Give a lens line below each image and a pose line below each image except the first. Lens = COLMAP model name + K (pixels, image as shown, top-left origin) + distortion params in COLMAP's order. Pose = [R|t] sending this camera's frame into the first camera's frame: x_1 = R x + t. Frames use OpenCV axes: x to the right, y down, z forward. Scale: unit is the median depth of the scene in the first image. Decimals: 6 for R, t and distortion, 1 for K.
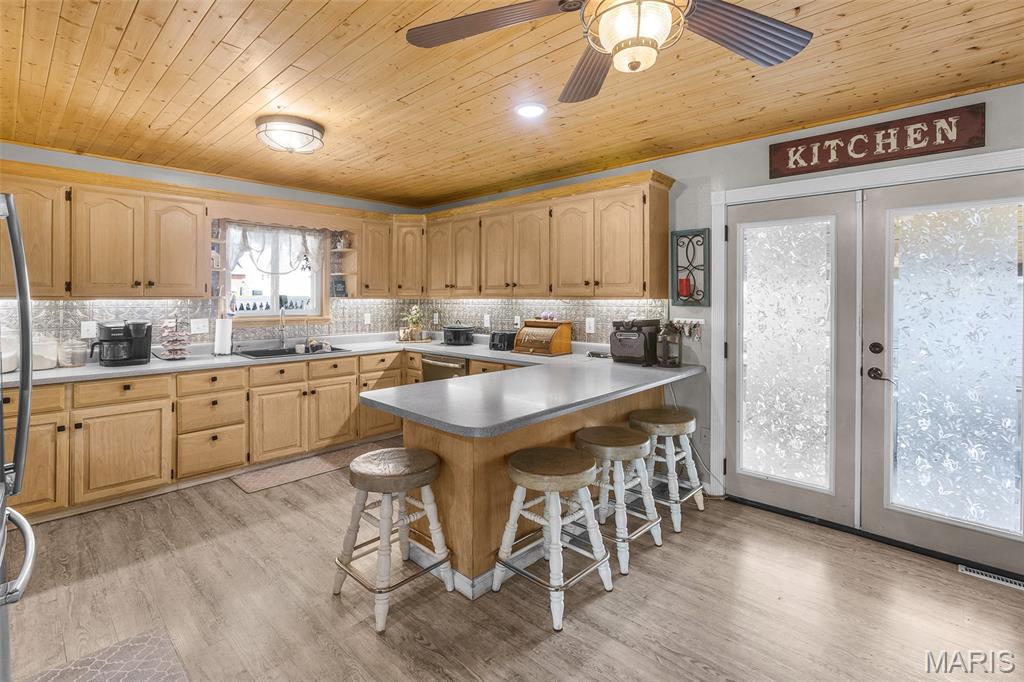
lens RADIAL K [[490.7, 0, 520.7], [0, 490.7, 311.1], [0, 0, 1]] dist [-0.016463, 0.037280]
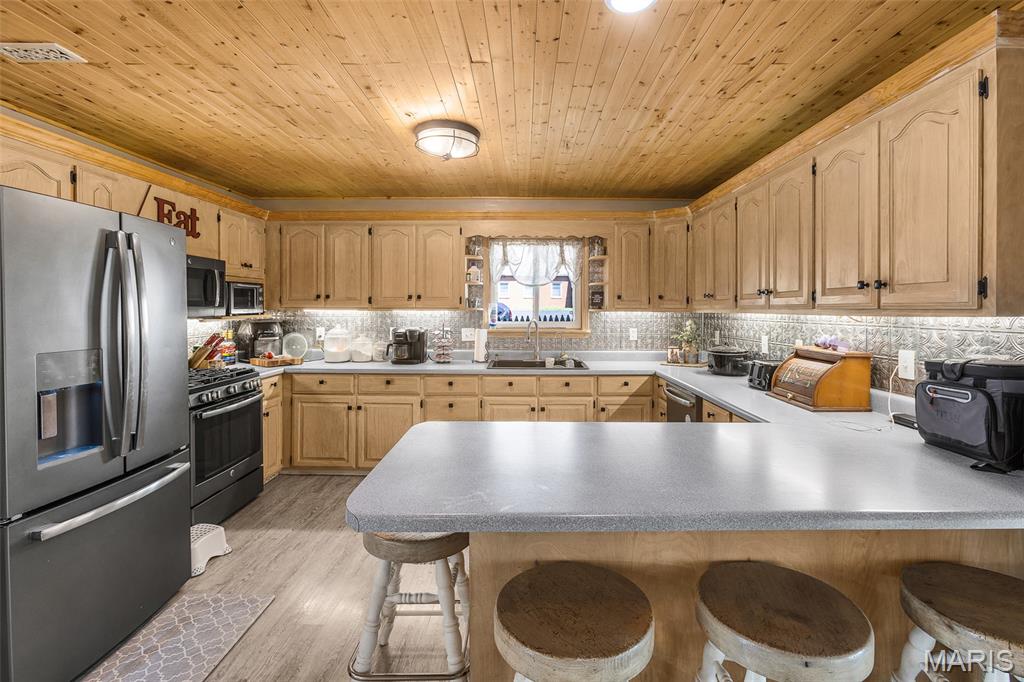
lens RADIAL K [[490.7, 0, 520.7], [0, 490.7, 311.1], [0, 0, 1]] dist [-0.016463, 0.037280]
pose [[0.680472, 0.007092, -0.732740, 0.241686], [-0.026248, 0.999547, -0.014702, -0.009383], [0.732304, 0.029237, 0.680350, 0.320079]]
